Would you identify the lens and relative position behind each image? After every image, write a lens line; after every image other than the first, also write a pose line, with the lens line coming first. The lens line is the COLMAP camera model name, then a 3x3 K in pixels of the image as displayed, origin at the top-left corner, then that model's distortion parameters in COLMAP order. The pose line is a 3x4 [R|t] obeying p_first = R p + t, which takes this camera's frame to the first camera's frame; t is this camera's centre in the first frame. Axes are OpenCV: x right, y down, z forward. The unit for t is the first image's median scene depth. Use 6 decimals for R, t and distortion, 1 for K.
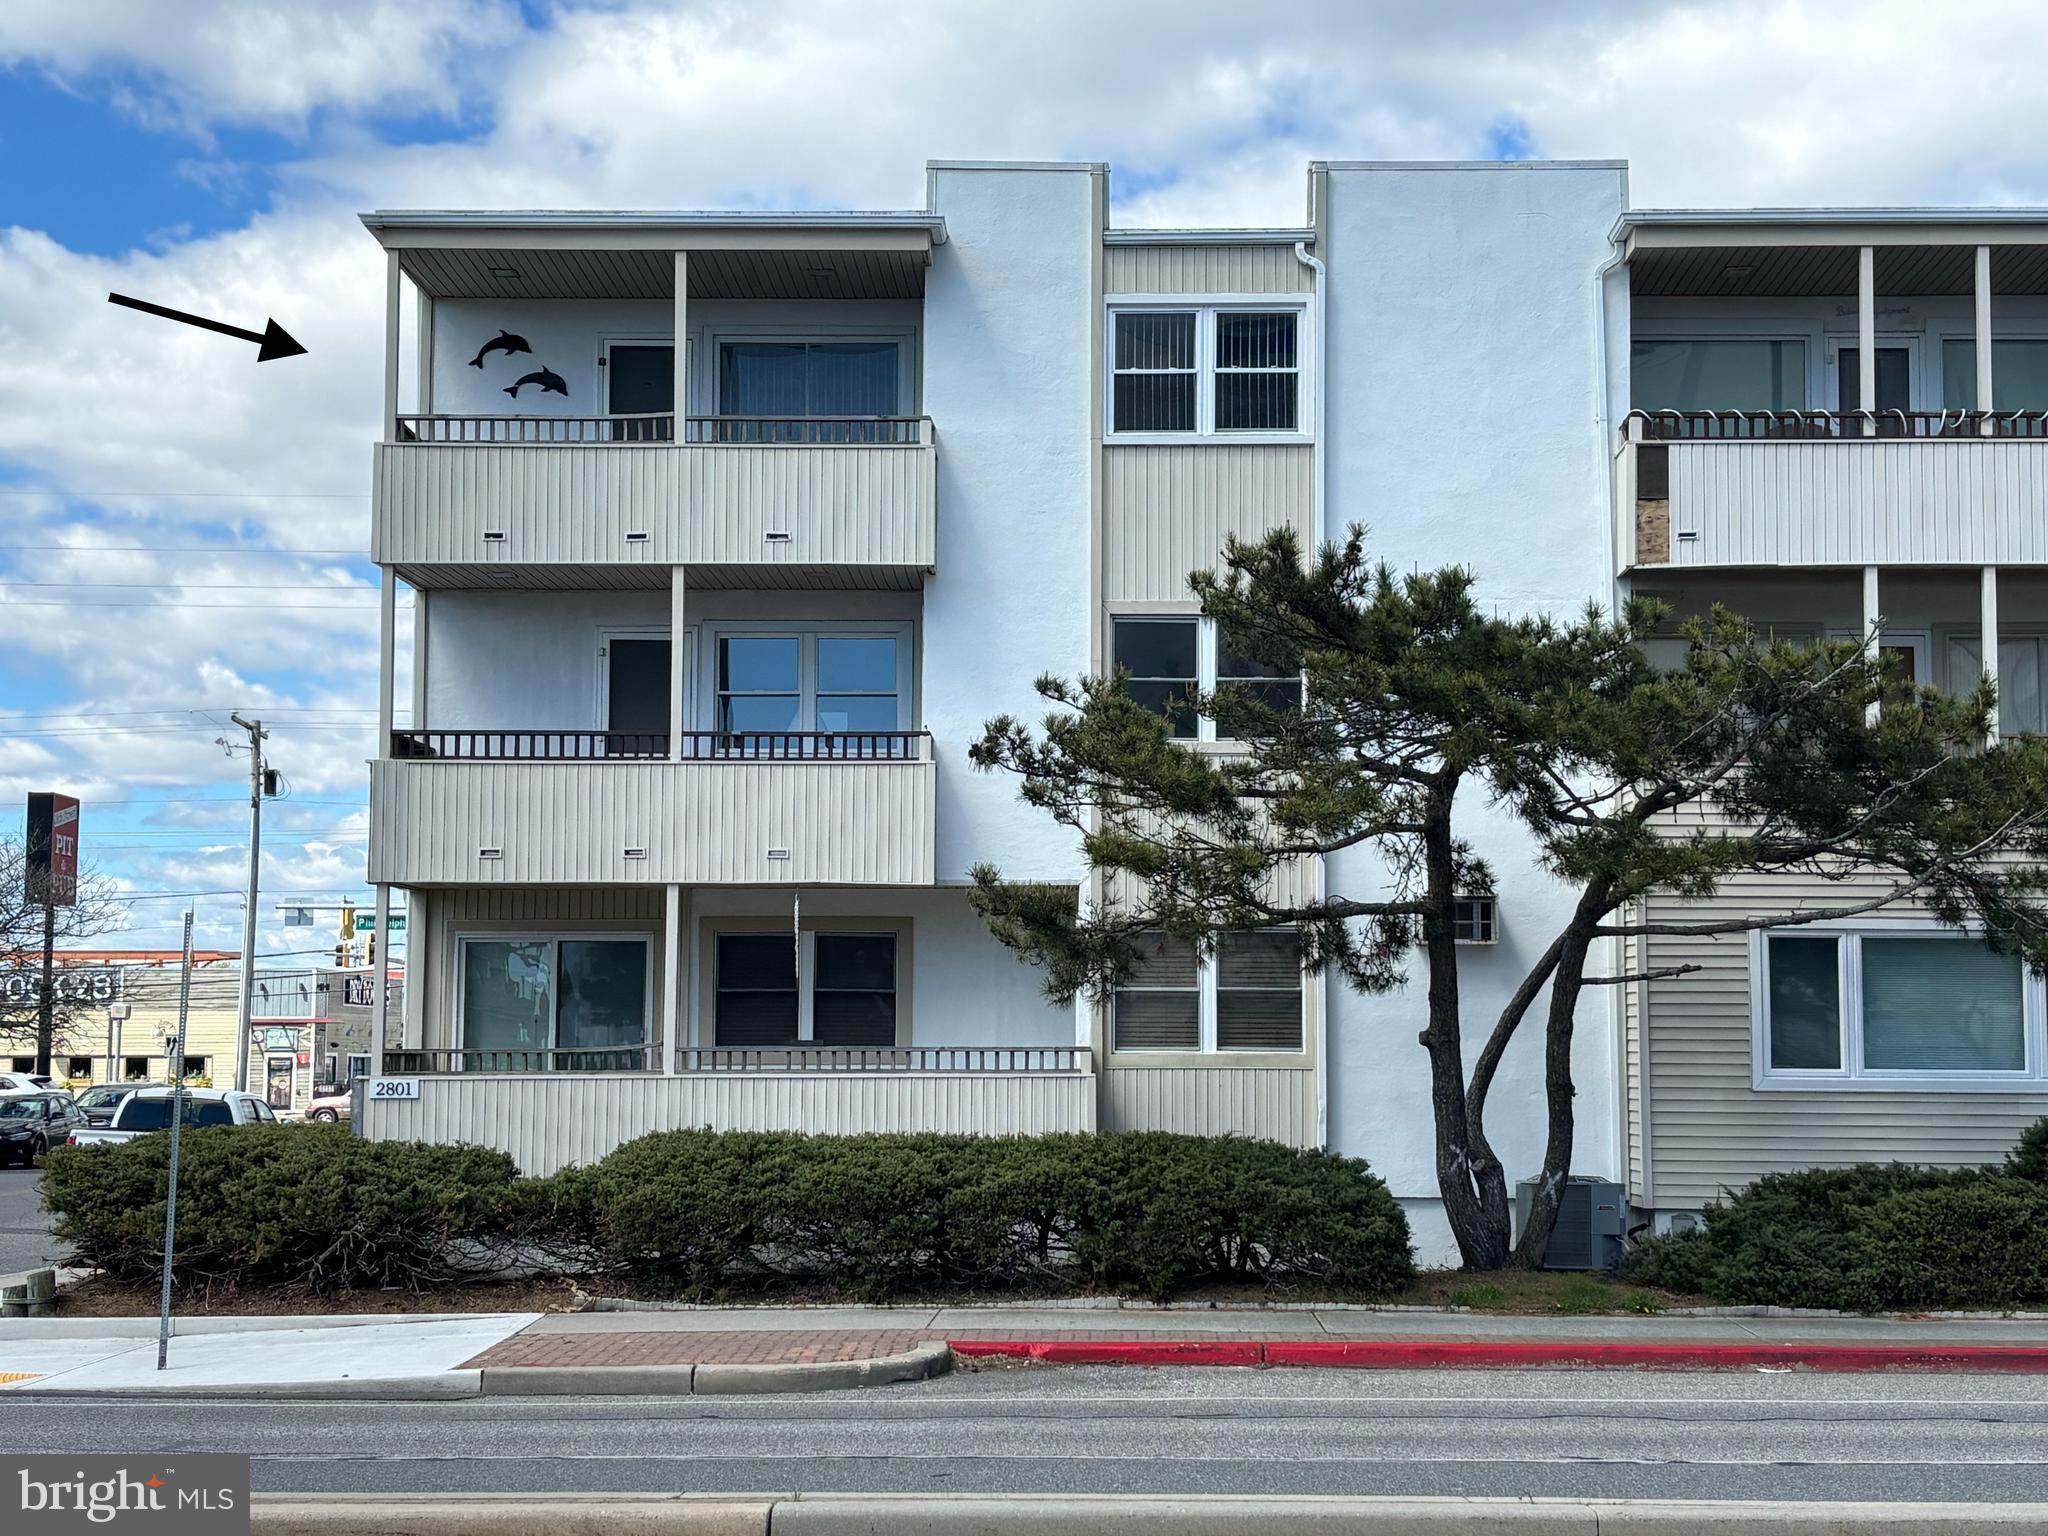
lens RADIAL K [[3077.1, 0, 1026.5], [0, 3077.1, 773.4], [0, 0, 1]] dist [0.287703, -1.133662]
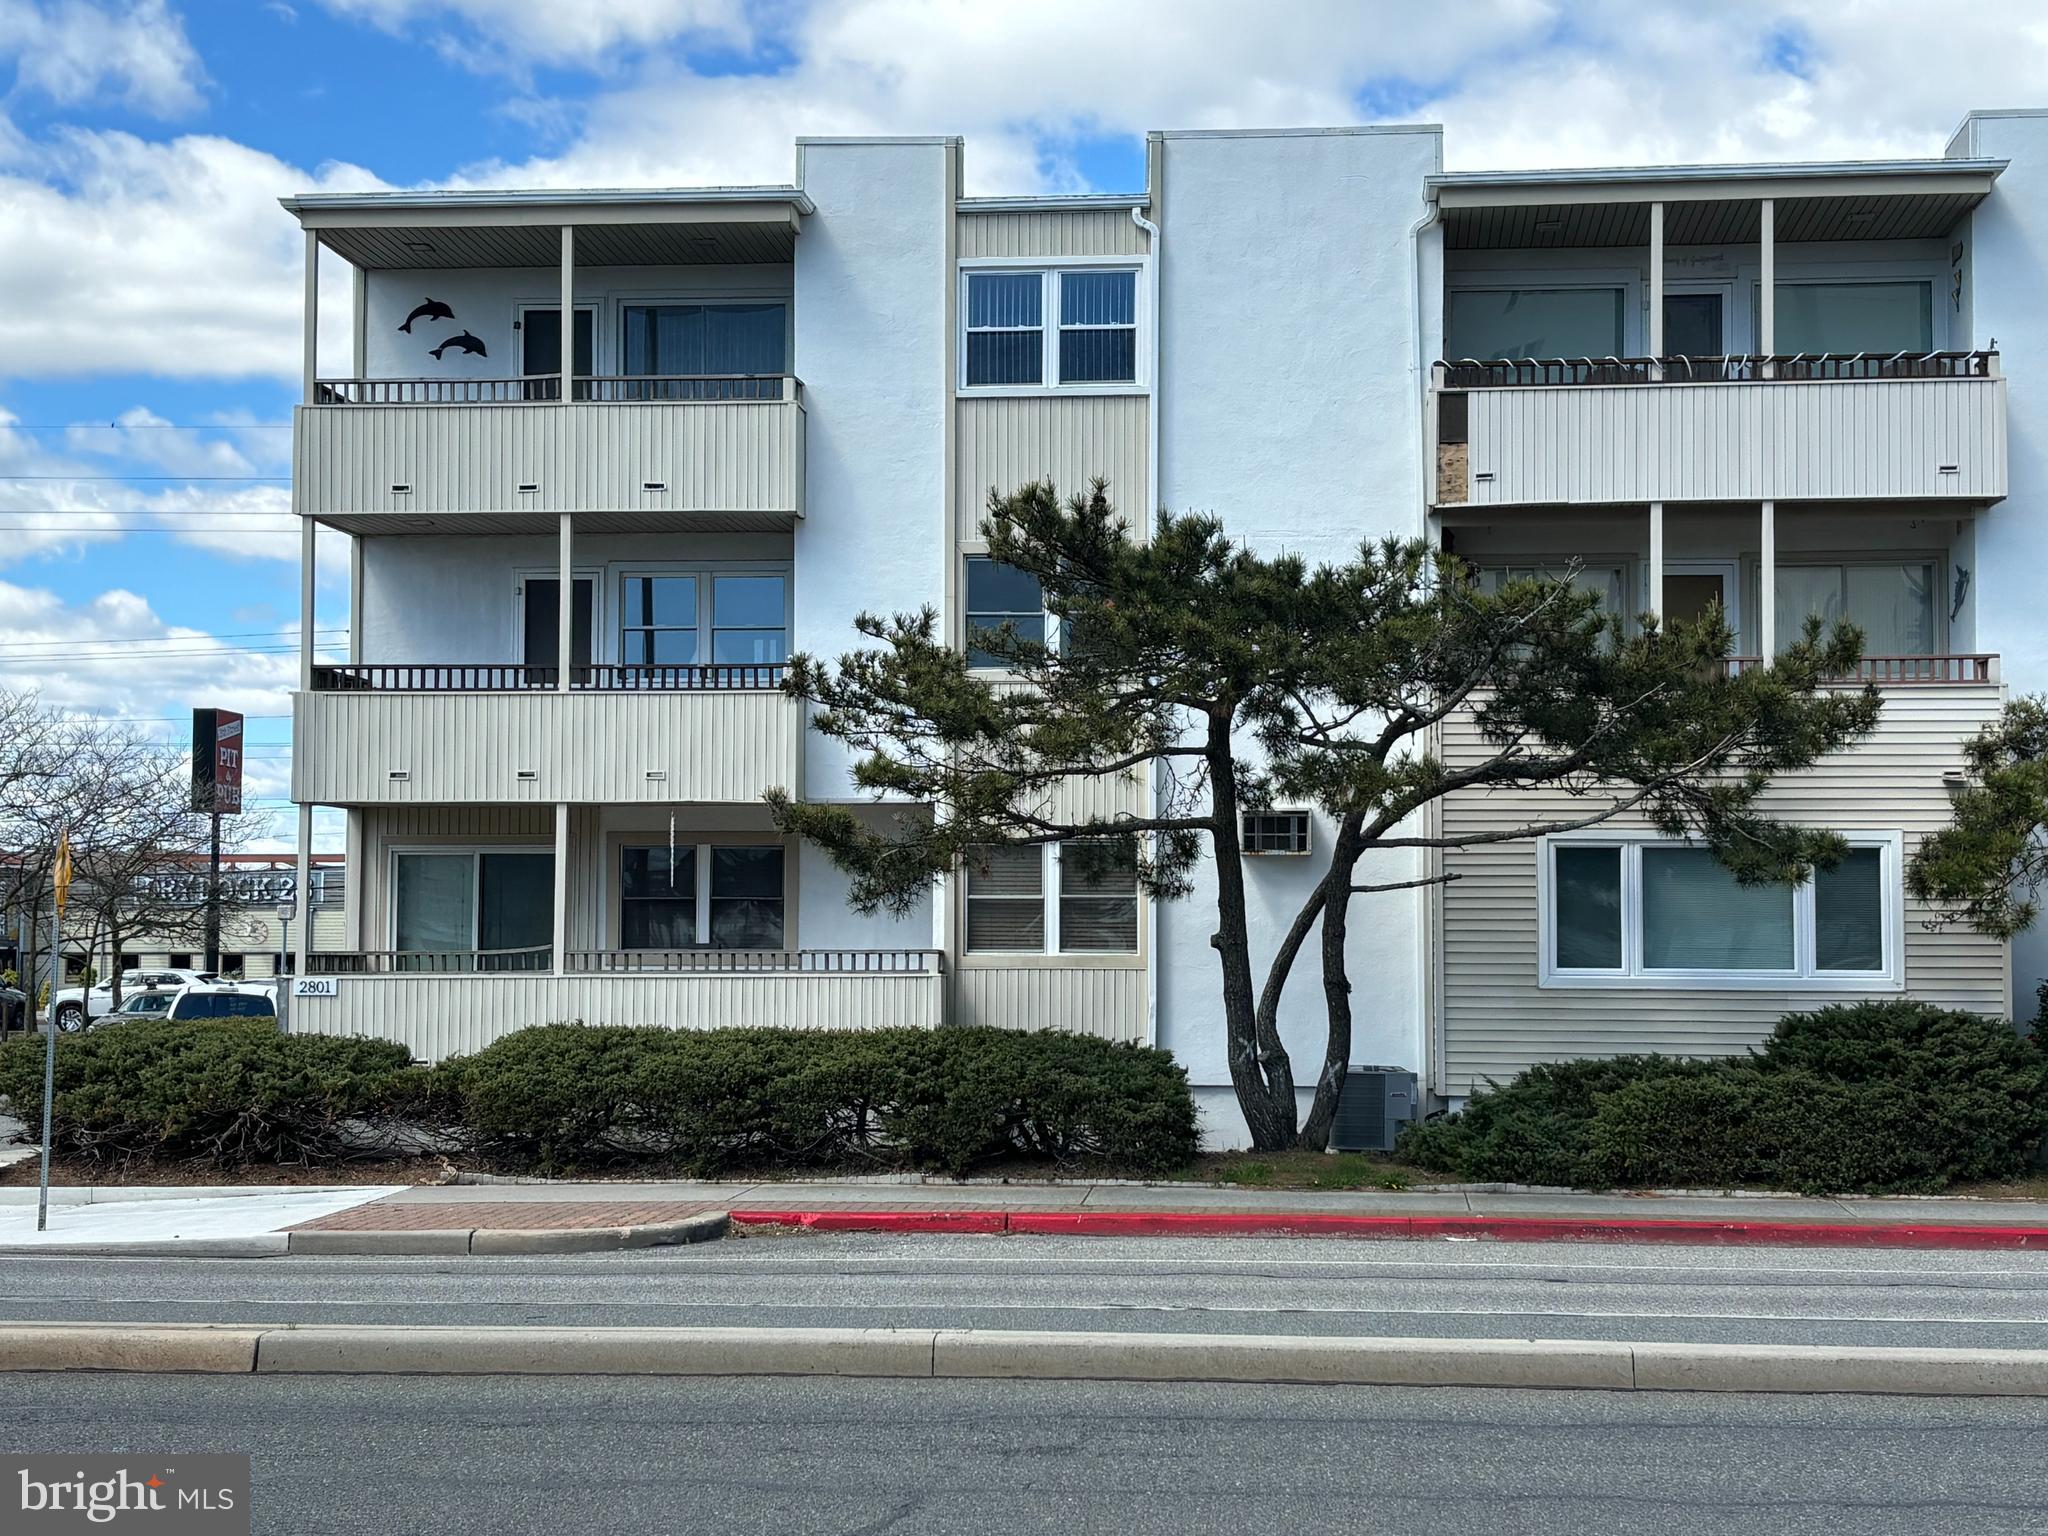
lens RADIAL K [[3027.3, 0, 1032.5], [0, 3027.3, 771.6], [0, 0, 1]] dist [0.290276, -1.170239]
pose [[0.996622, -0.004881, -0.081982, 0.146005], [0.007431, 0.999497, 0.030835, -0.007987], [0.081791, -0.031340, 0.996157, -0.073204]]
